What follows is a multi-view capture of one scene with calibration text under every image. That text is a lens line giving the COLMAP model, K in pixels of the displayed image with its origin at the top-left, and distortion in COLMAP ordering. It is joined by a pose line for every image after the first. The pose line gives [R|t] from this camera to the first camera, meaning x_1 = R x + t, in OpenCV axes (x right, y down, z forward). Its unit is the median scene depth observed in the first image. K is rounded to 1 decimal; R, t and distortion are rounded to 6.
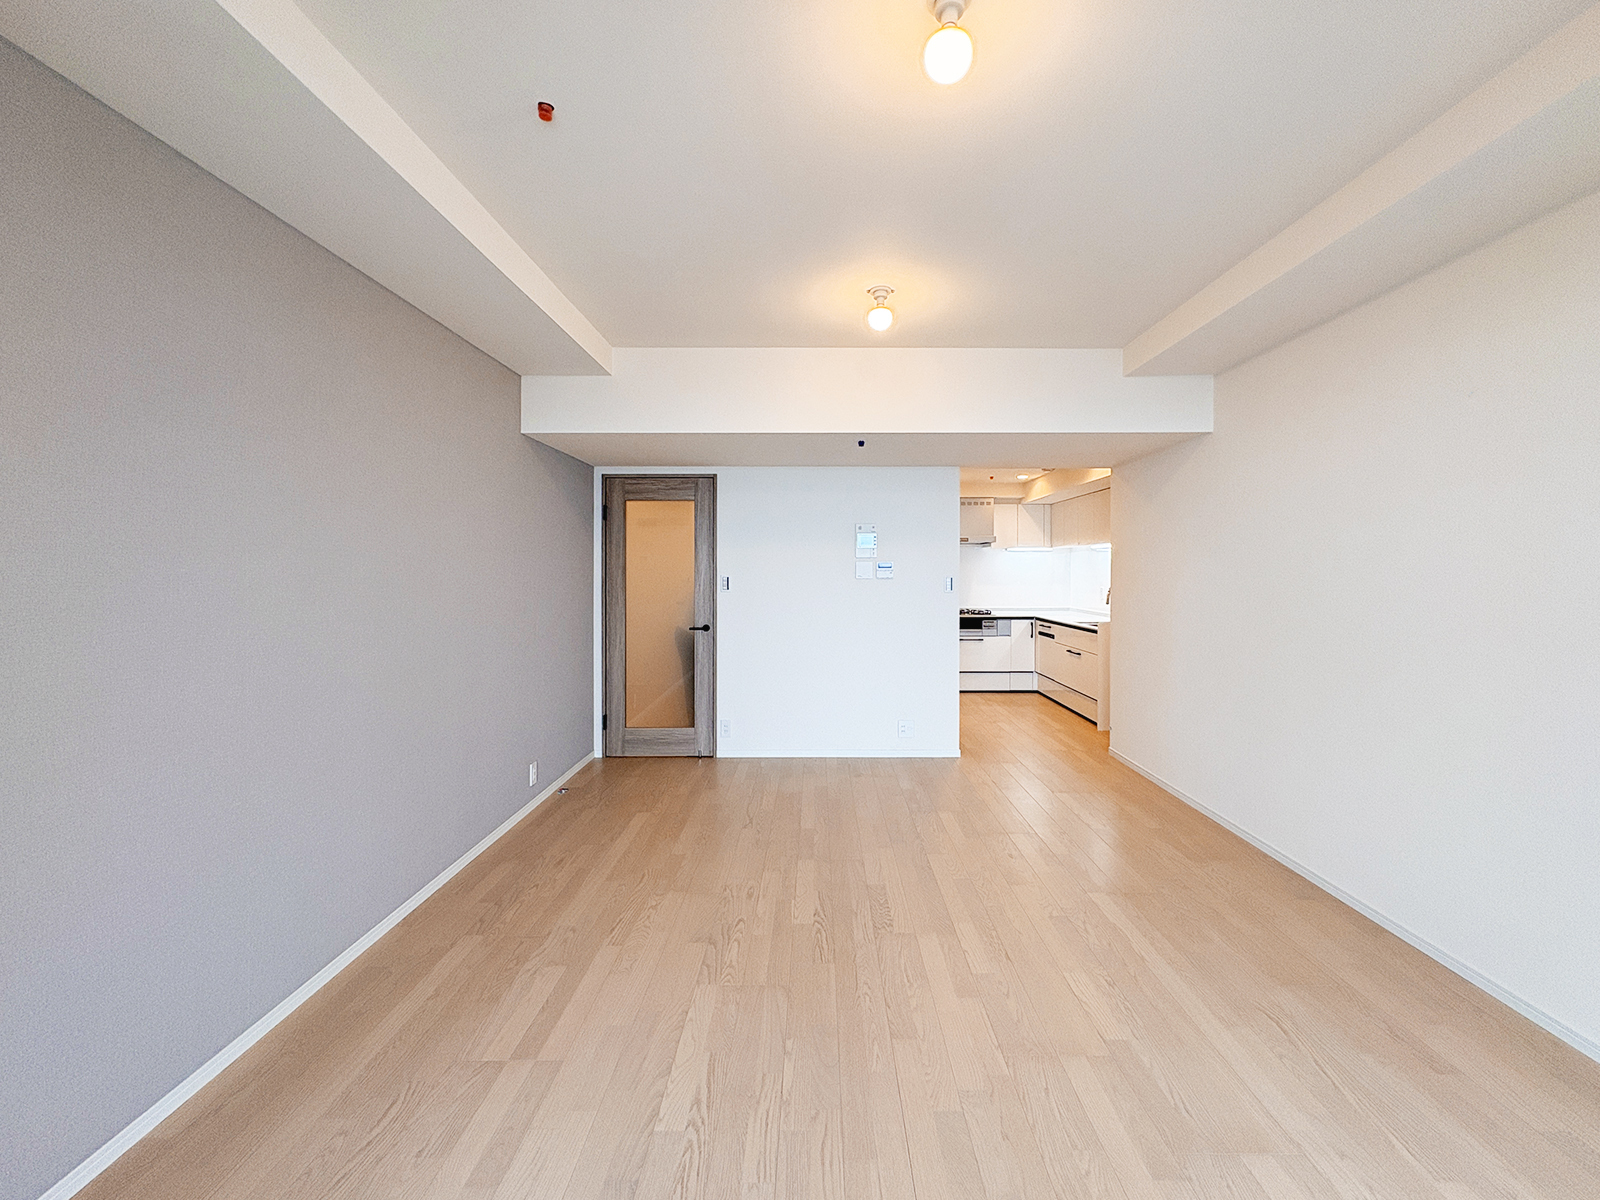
lens RADIAL K [[712.5, 0, 809.5], [0, 712.5, 602.3], [0, 0, 1]] dist [0.103092, -0.000056]
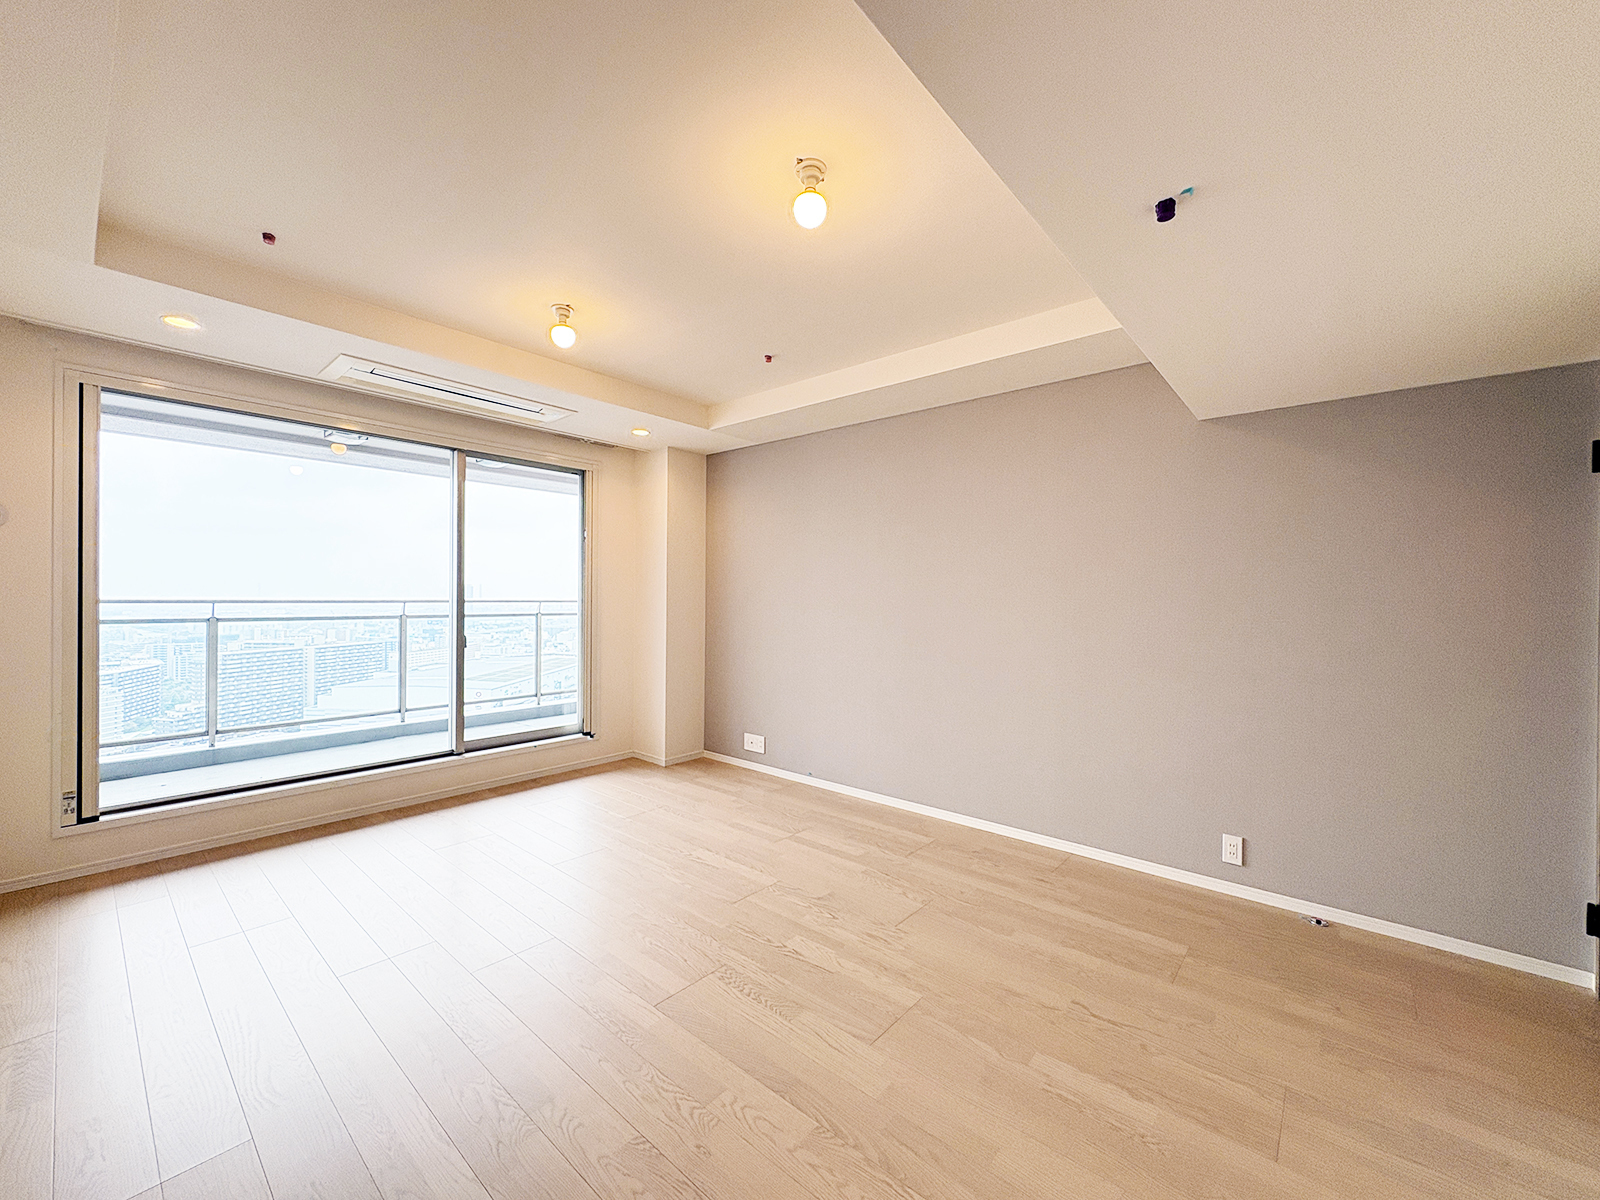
lens RADIAL K [[712.5, 0, 809.5], [0, 712.5, 602.3], [0, 0, 1]] dist [0.103092, -0.000056]
pose [[-0.697850, -0.009757, -0.716177, 0.698264], [-0.034692, 0.999194, 0.020192, -0.031417], [0.715403, 0.038937, -0.697626, 1.733611]]
